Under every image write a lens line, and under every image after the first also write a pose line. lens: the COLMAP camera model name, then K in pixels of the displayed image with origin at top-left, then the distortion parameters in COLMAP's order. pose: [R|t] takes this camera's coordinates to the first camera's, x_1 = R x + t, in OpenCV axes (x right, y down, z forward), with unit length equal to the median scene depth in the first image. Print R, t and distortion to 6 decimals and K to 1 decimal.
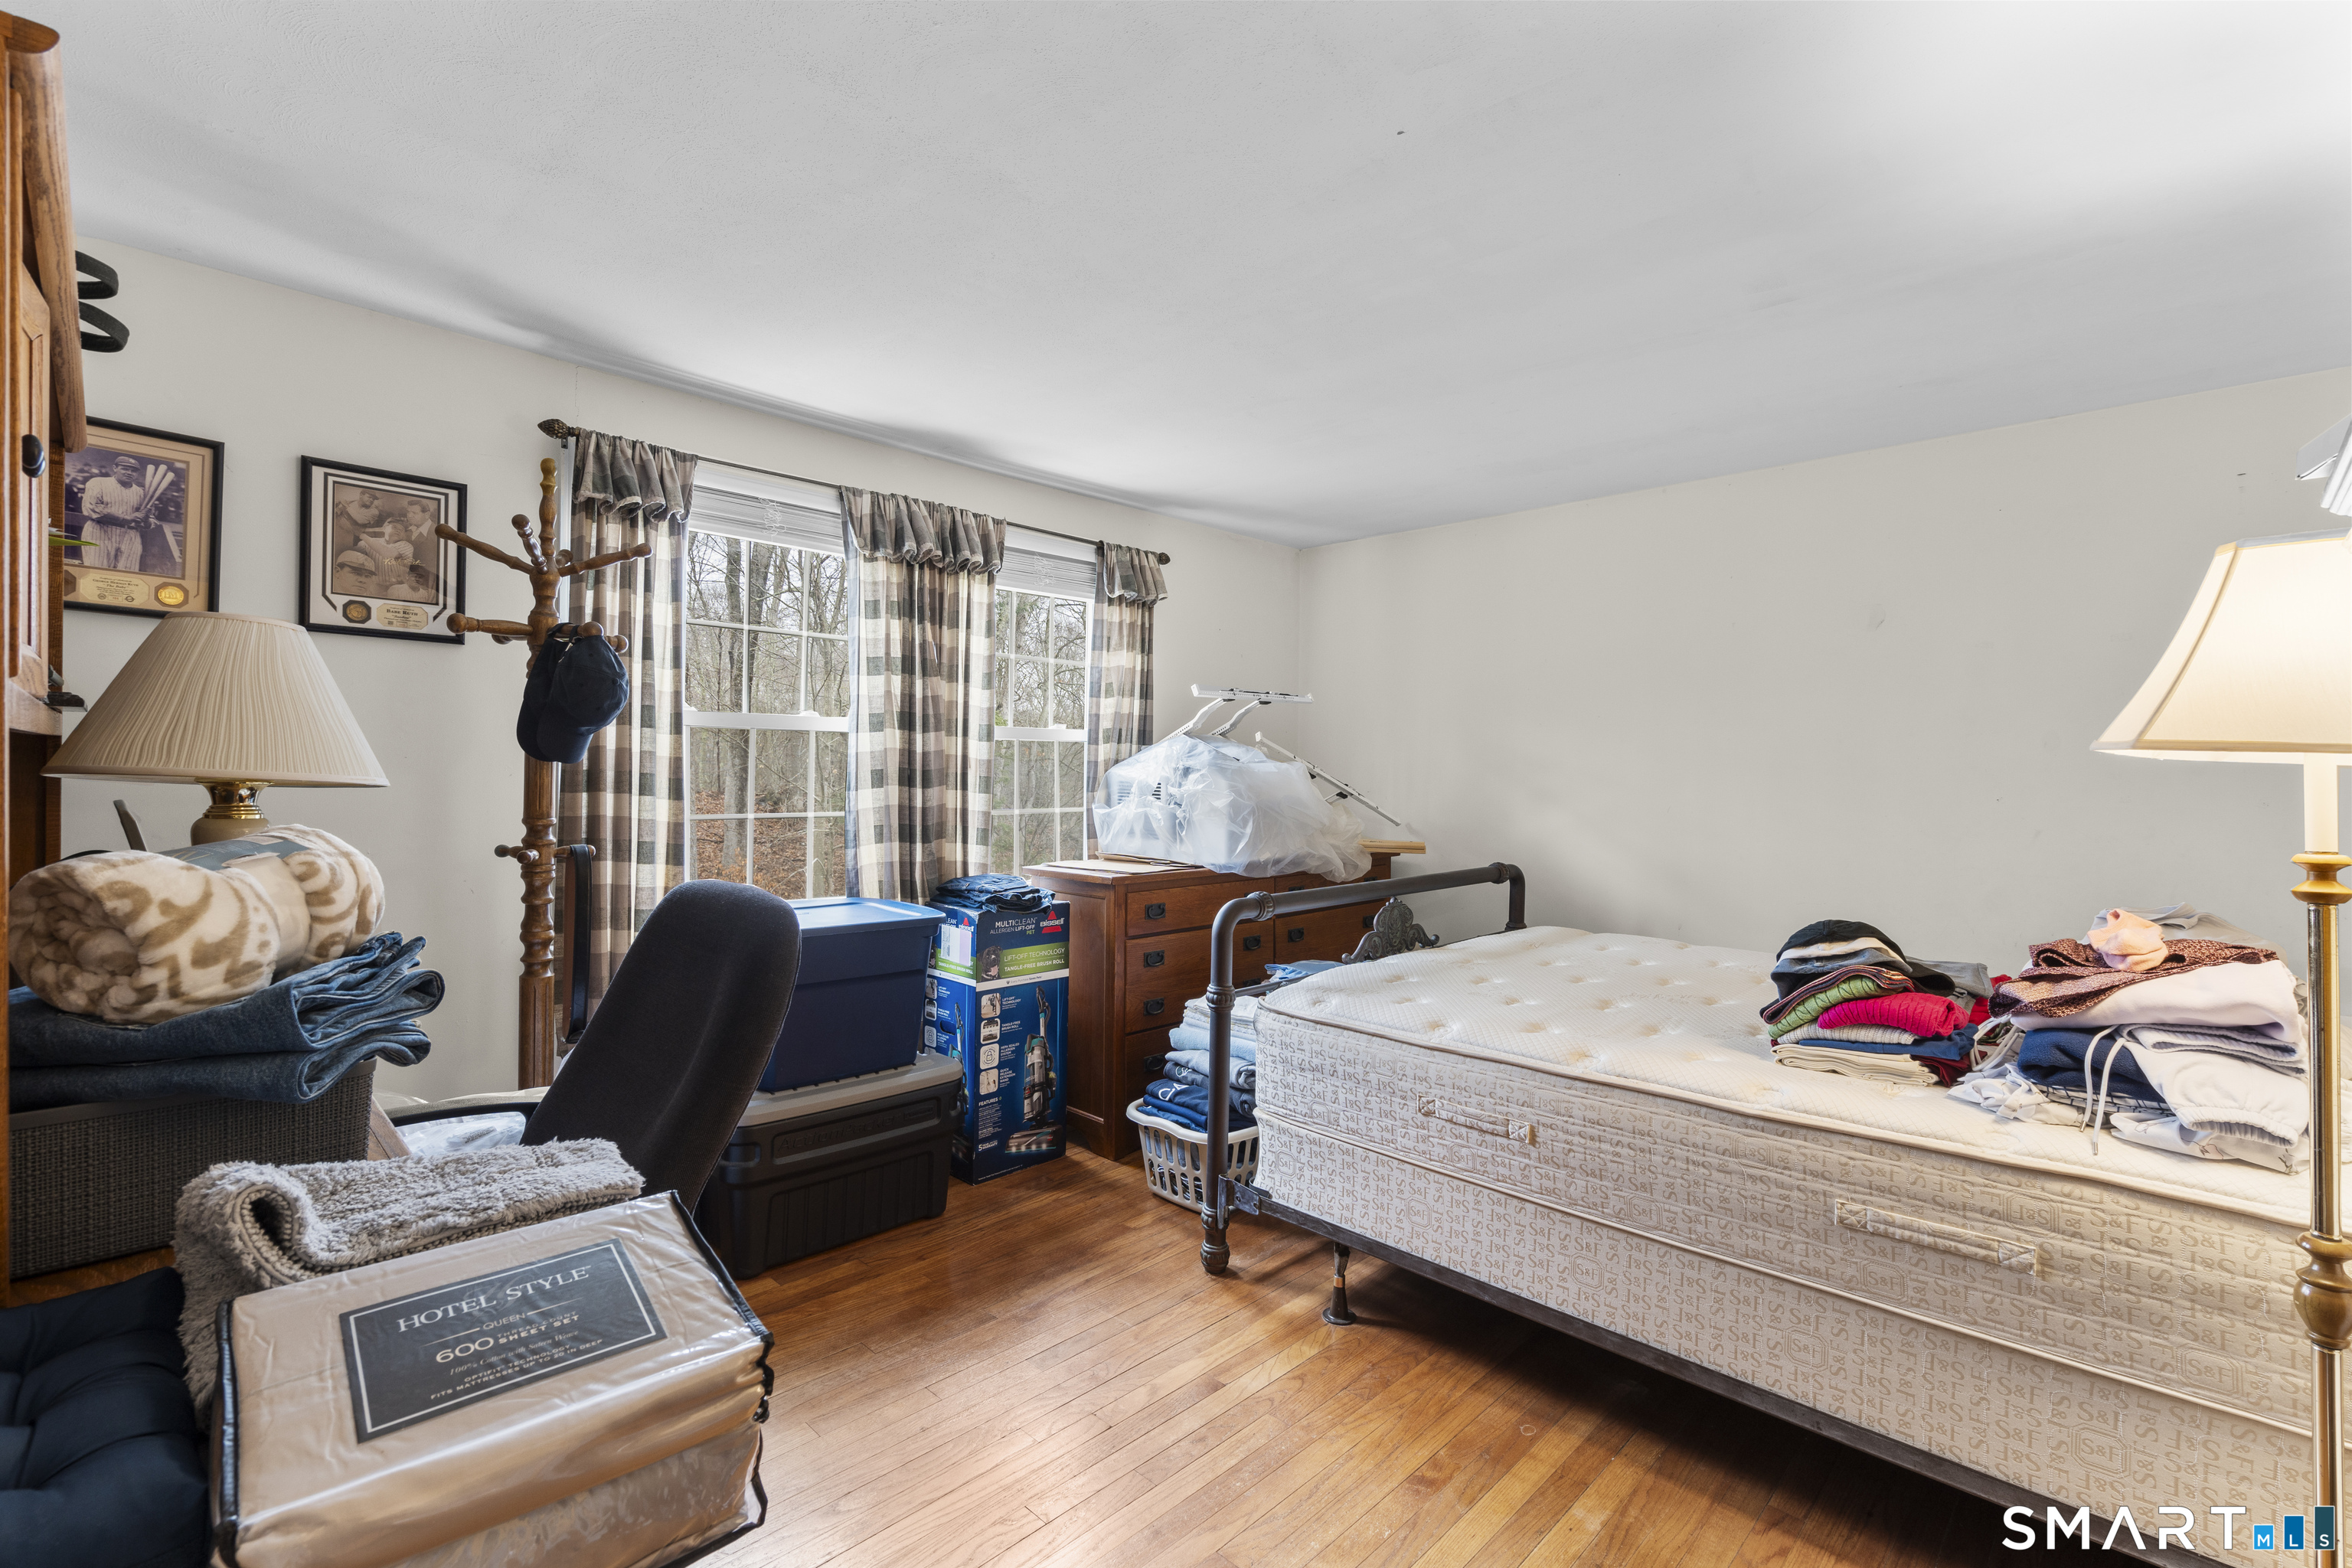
lens RADIAL K [[1048.6, 0, 1171.5], [0, 1048.6, 787.8], [0, 0, 1]] dist [-0.003425, 0.000749]
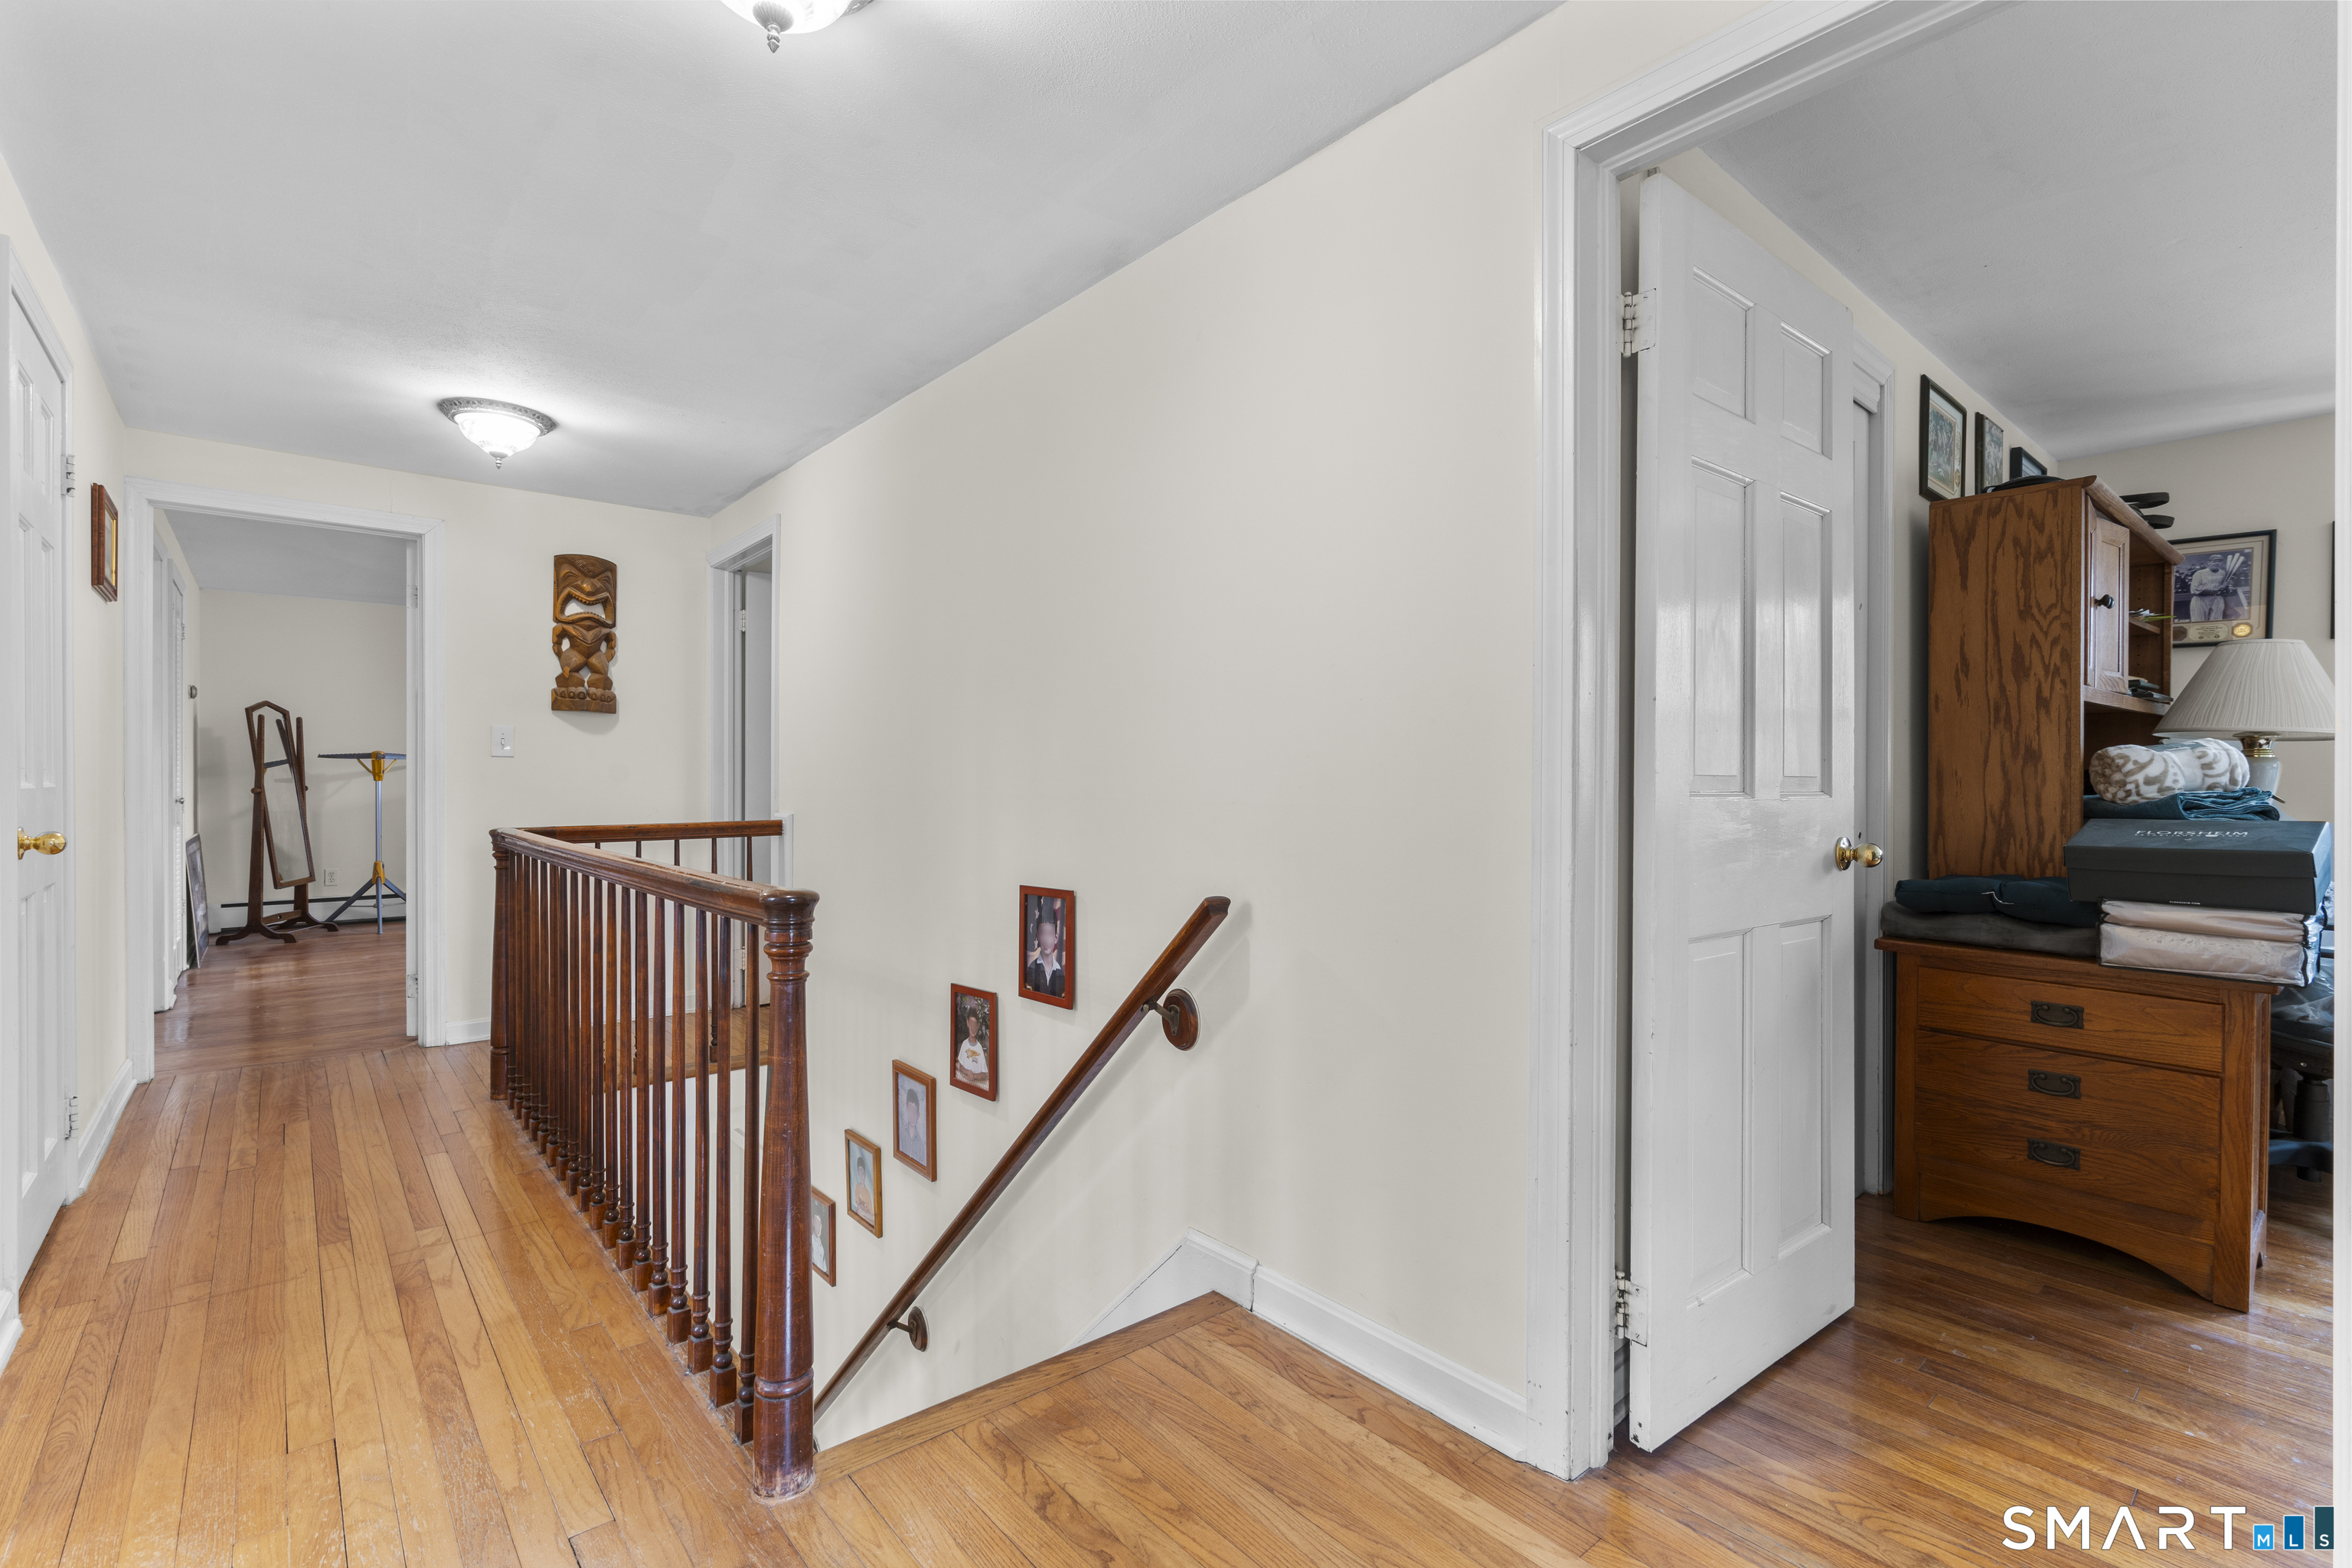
lens RADIAL K [[1096.4, 0, 1180.7], [0, 1096.4, 800.3], [0, 0, 1]] dist [0.021318, 0.000291]
pose [[-0.055646, 0.002596, -0.998447, 1.827059], [-0.010002, 0.999945, 0.003158, 0.197390], [0.998400, 0.010162, -0.055617, -1.169019]]
